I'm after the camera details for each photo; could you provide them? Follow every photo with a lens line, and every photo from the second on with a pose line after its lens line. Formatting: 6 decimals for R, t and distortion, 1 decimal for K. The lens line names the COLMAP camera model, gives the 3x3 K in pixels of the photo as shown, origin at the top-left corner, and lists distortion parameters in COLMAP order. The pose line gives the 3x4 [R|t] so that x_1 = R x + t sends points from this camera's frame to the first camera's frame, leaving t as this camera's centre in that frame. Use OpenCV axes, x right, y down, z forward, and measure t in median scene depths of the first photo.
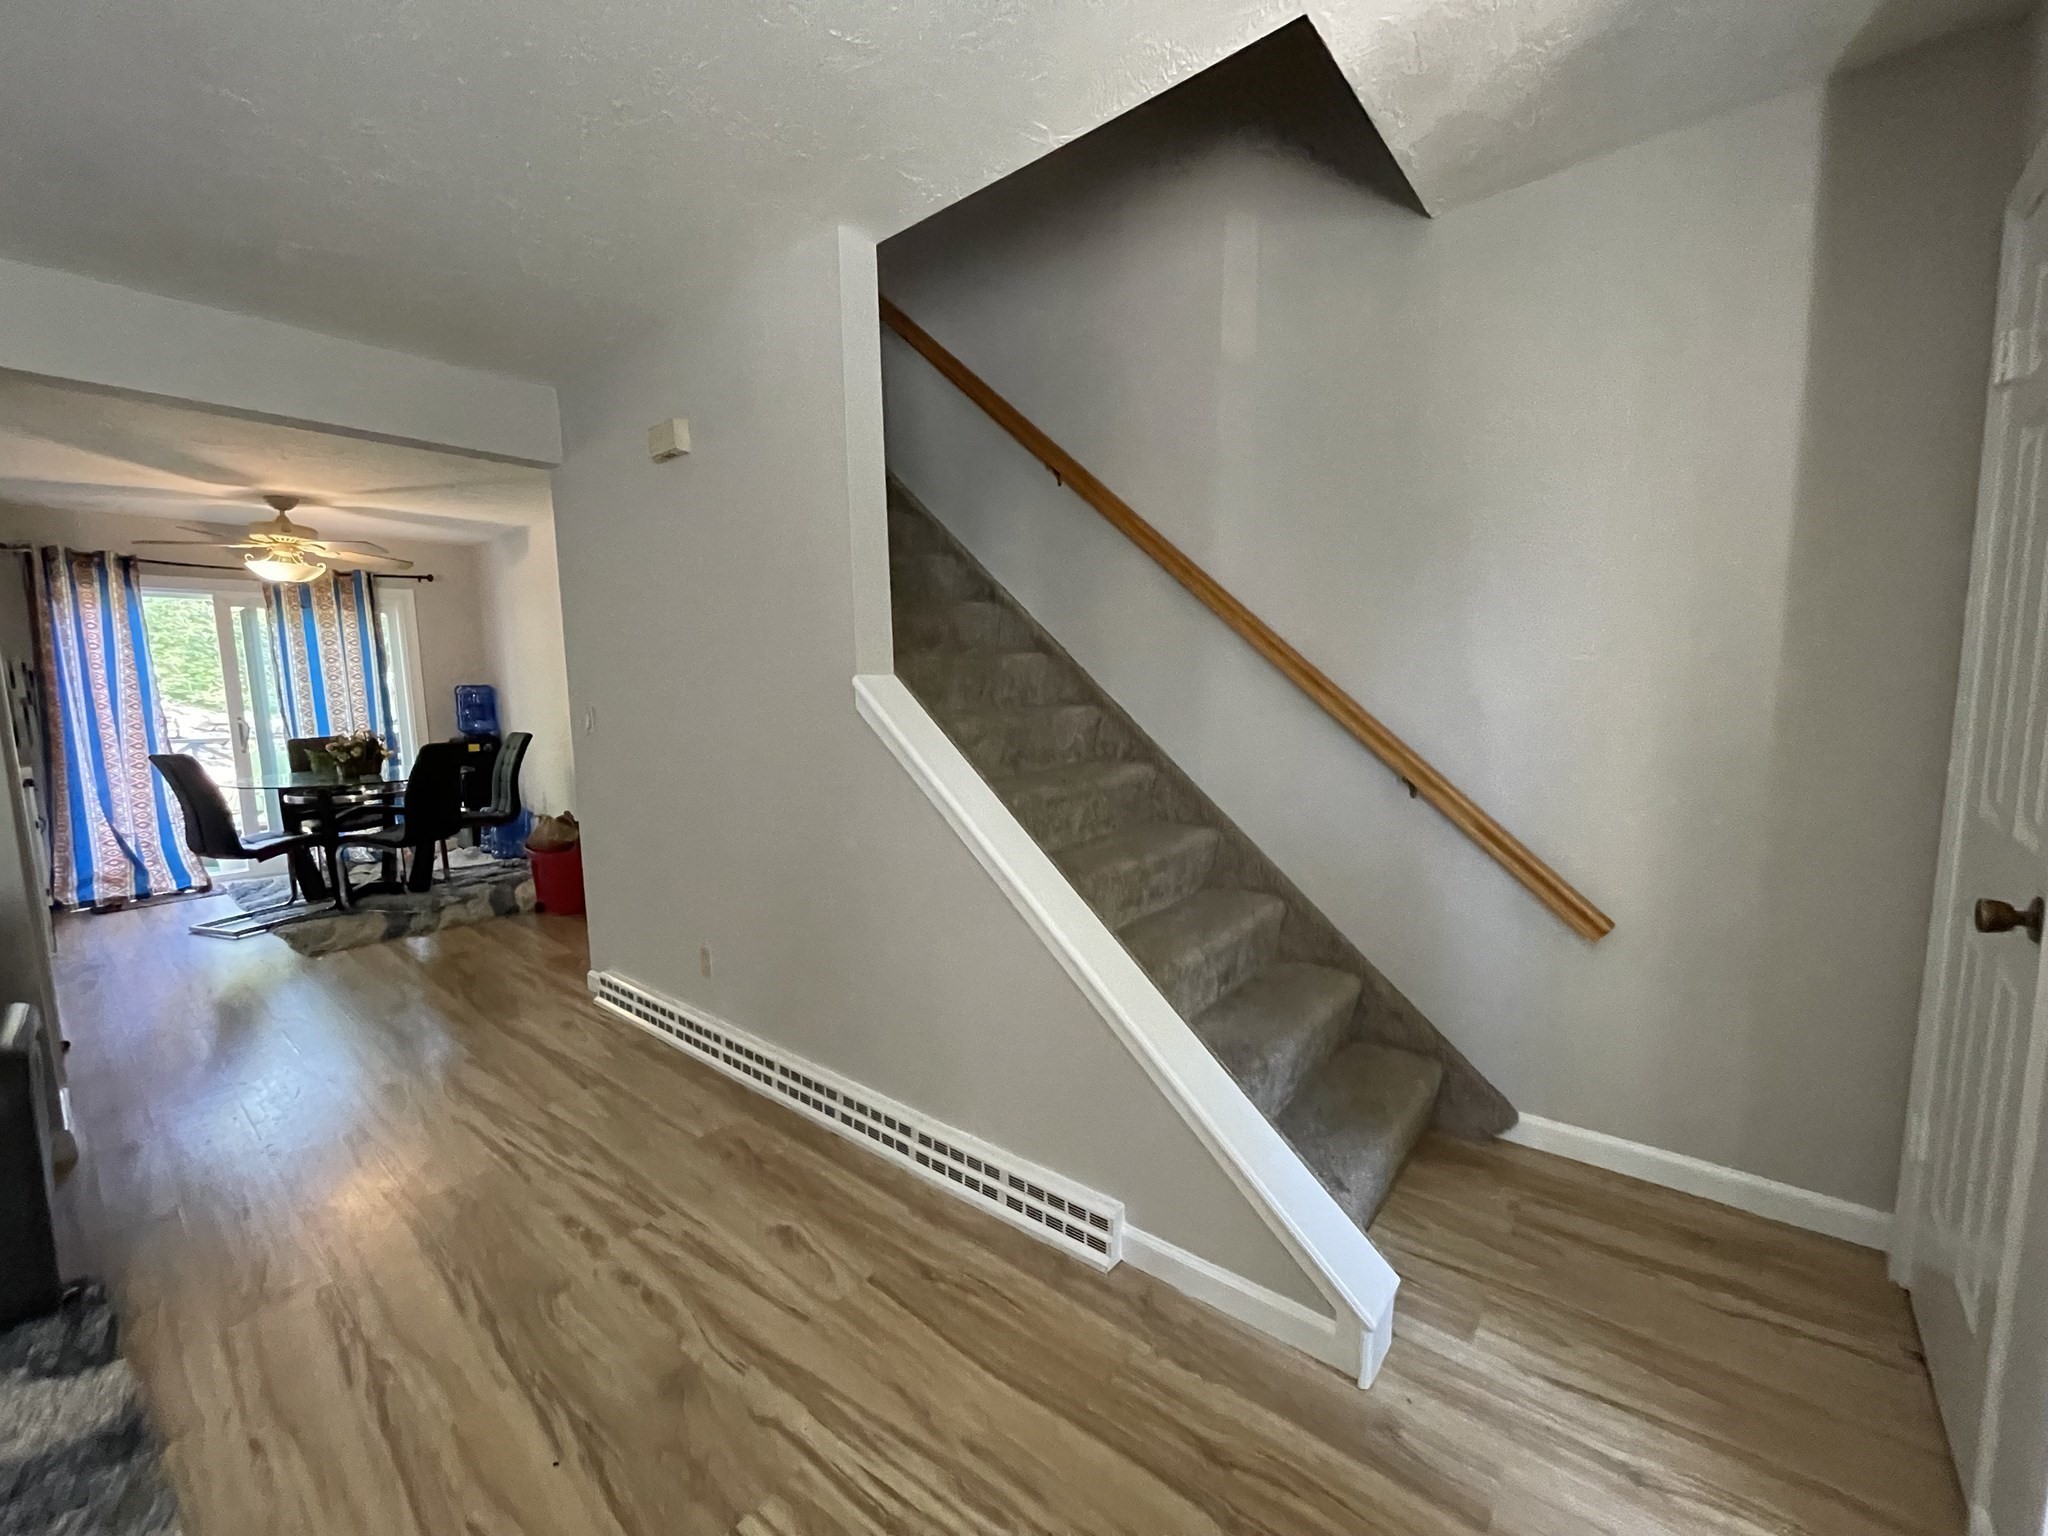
lens RADIAL K [[825.6, 0, 1025.7], [0, 825.6, 780.1], [0, 0, 1]] dist [-0.009891, 0.003399]
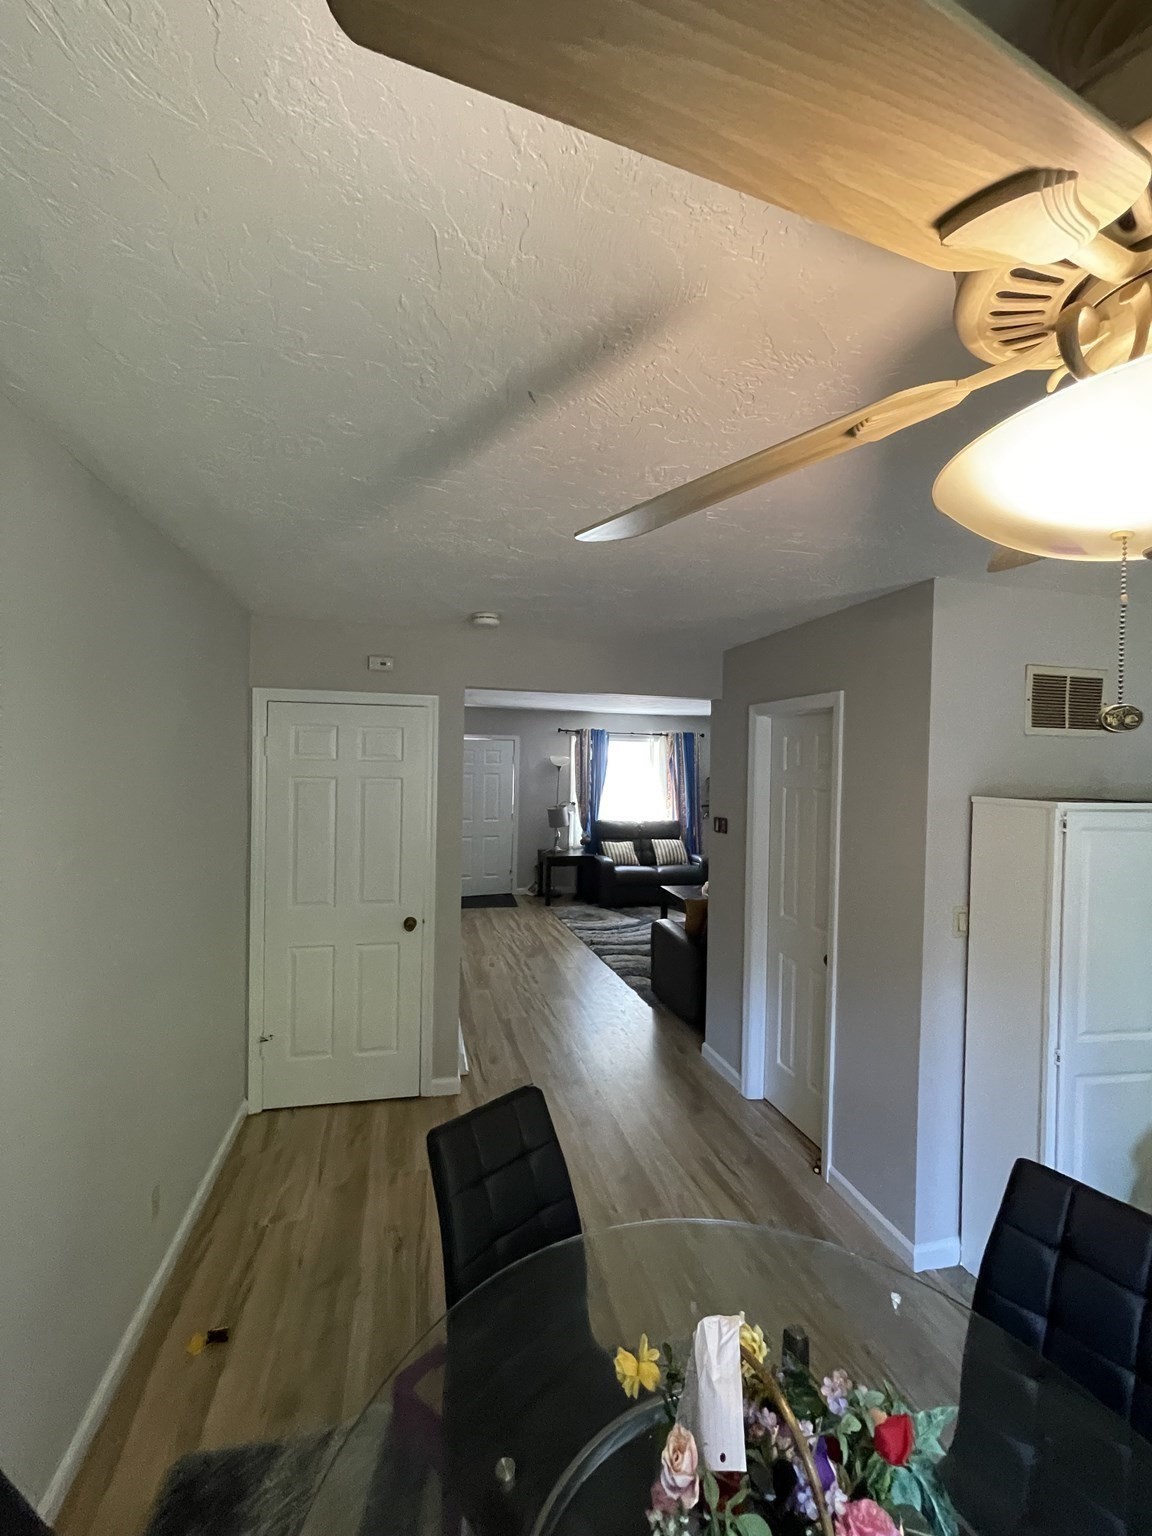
lens RADIAL K [[627.4, 0, 571.3], [0, 627.4, 760.6], [0, 0, 1]] dist [-0.001690, 0.000234]
pose [[-0.803792, 0.002143, 0.594906, -2.198496], [0.068501, 0.993676, 0.088974, -0.567156], [-0.590953, 0.112268, -0.798856, 2.865843]]
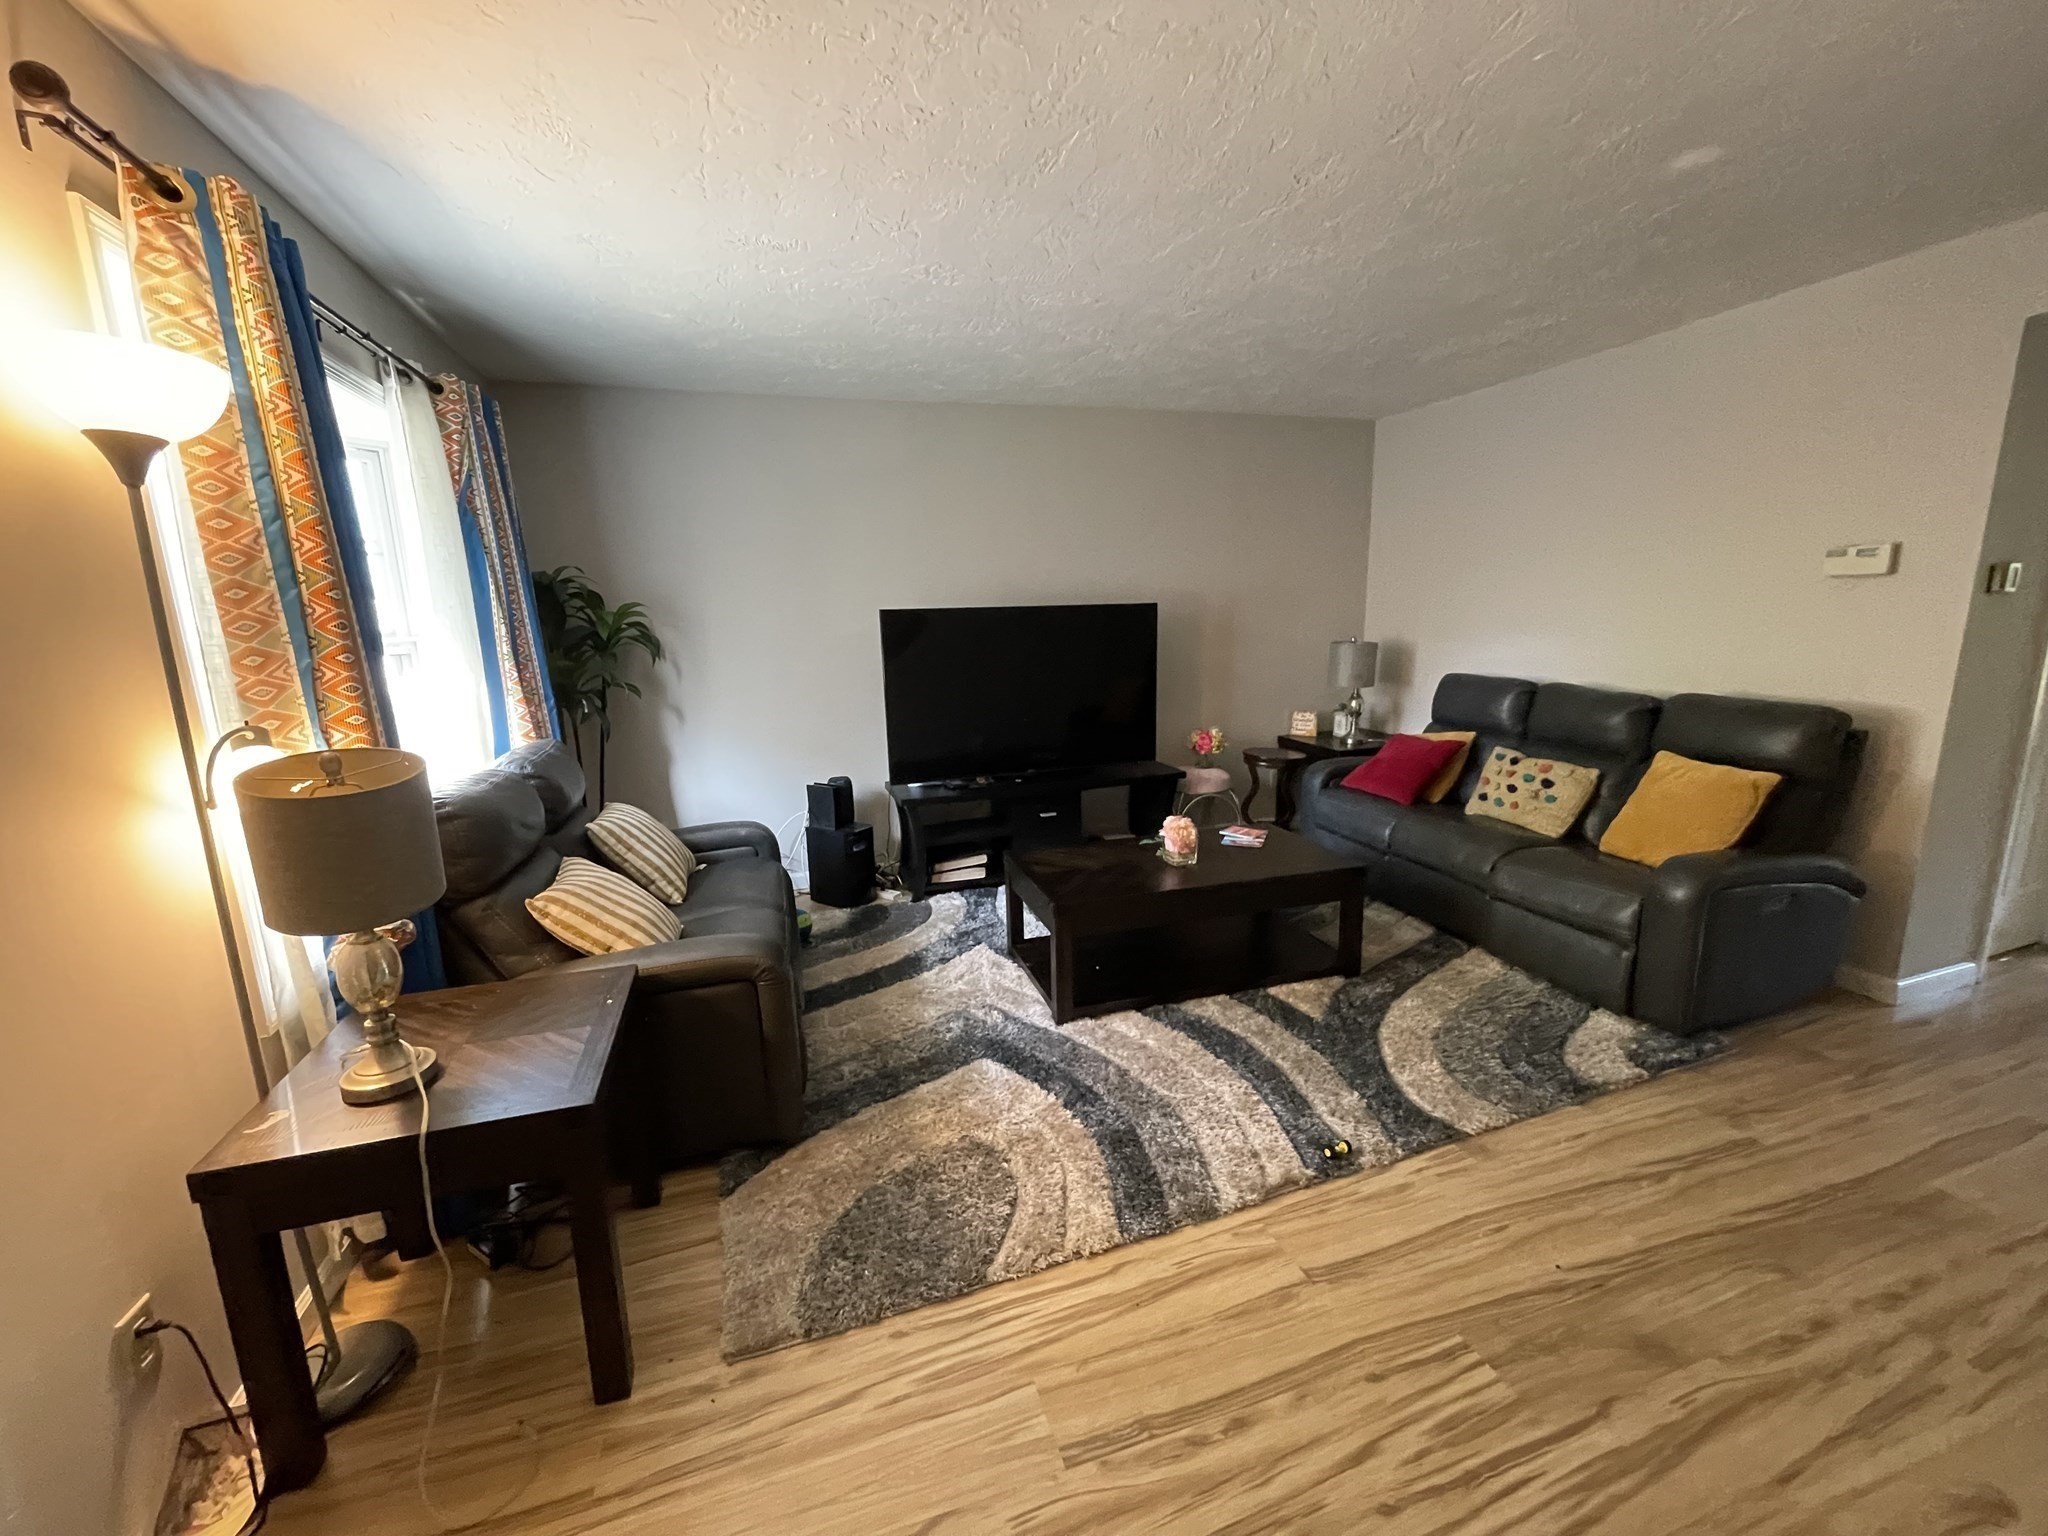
lens RADIAL K [[825.6, 0, 1025.7], [0, 825.6, 780.1], [0, 0, 1]] dist [-0.009891, 0.003399]
pose [[-0.541344, 0.203423, -0.815822, 0.530064], [-0.063638, 0.957595, 0.281001, -0.136477], [0.838389, 0.204035, -0.505443, 0.553818]]
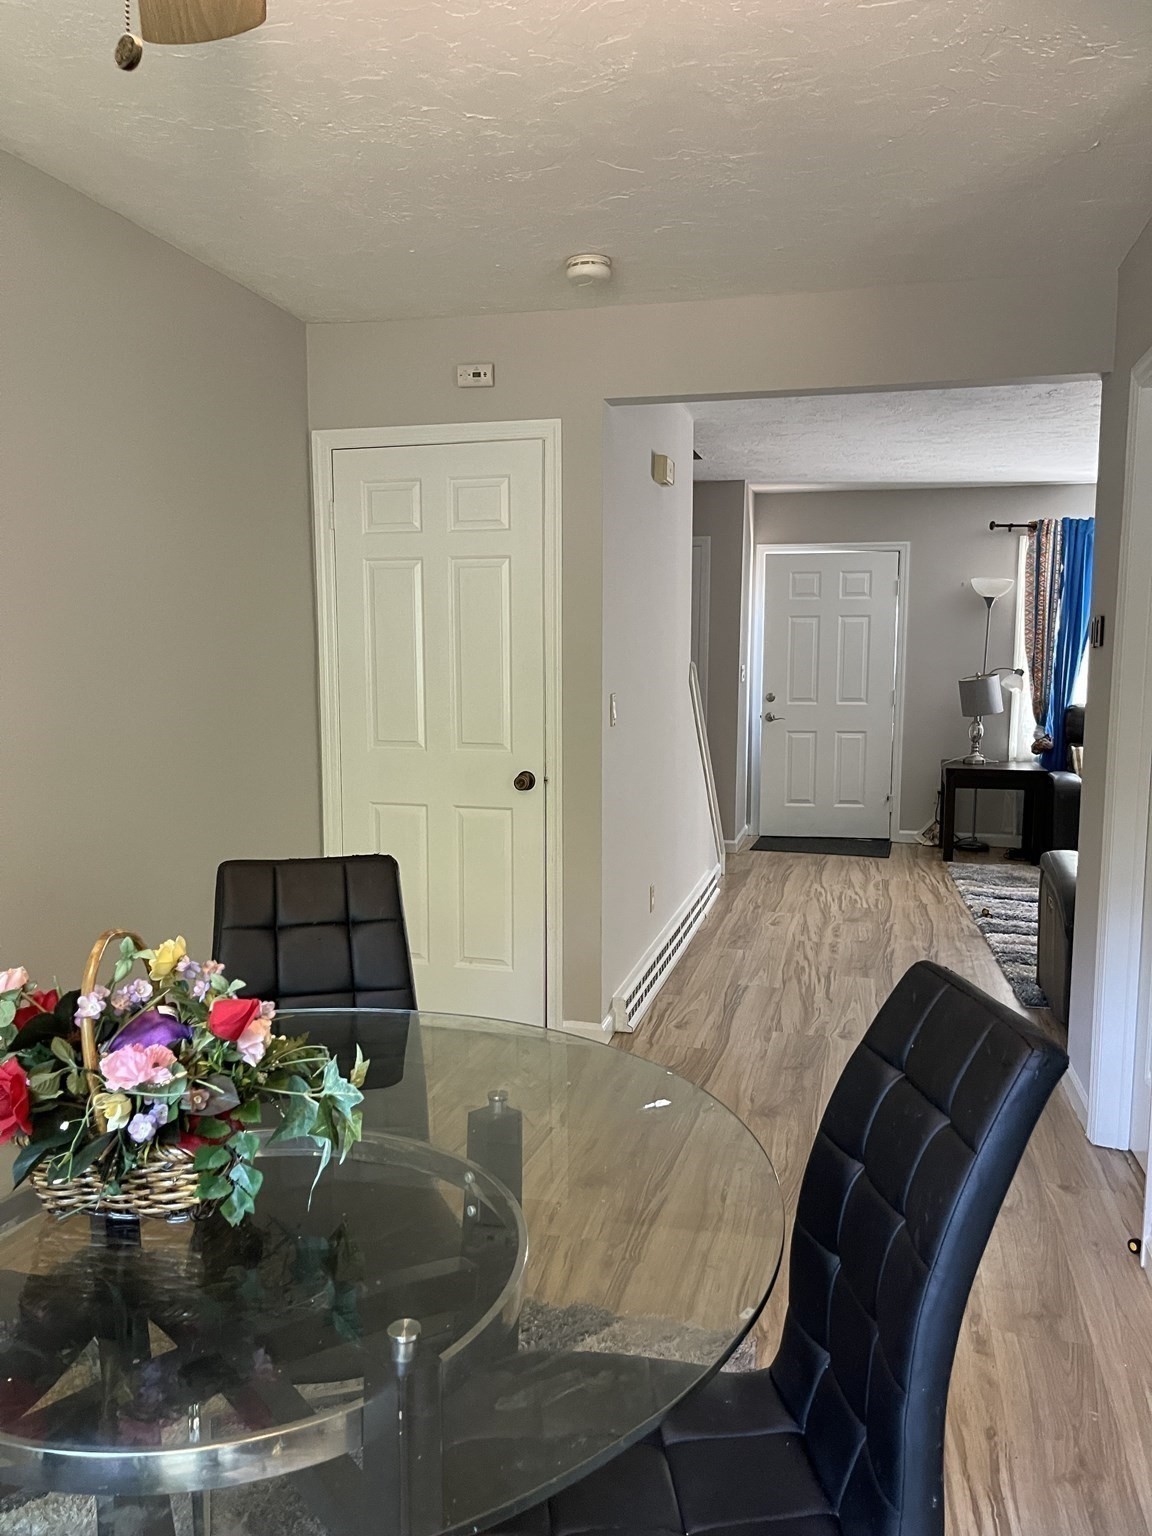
lens RADIAL K [[1179.3, 0, 555.2], [0, 1179.3, 778.7], [0, 0, 1]] dist [0.072323, -0.086894]
pose [[-0.412409, -0.084598, 0.907062, -2.744651], [0.115864, 0.982722, 0.144334, -0.316058], [-0.903601, 0.164620, -0.395482, 2.607626]]
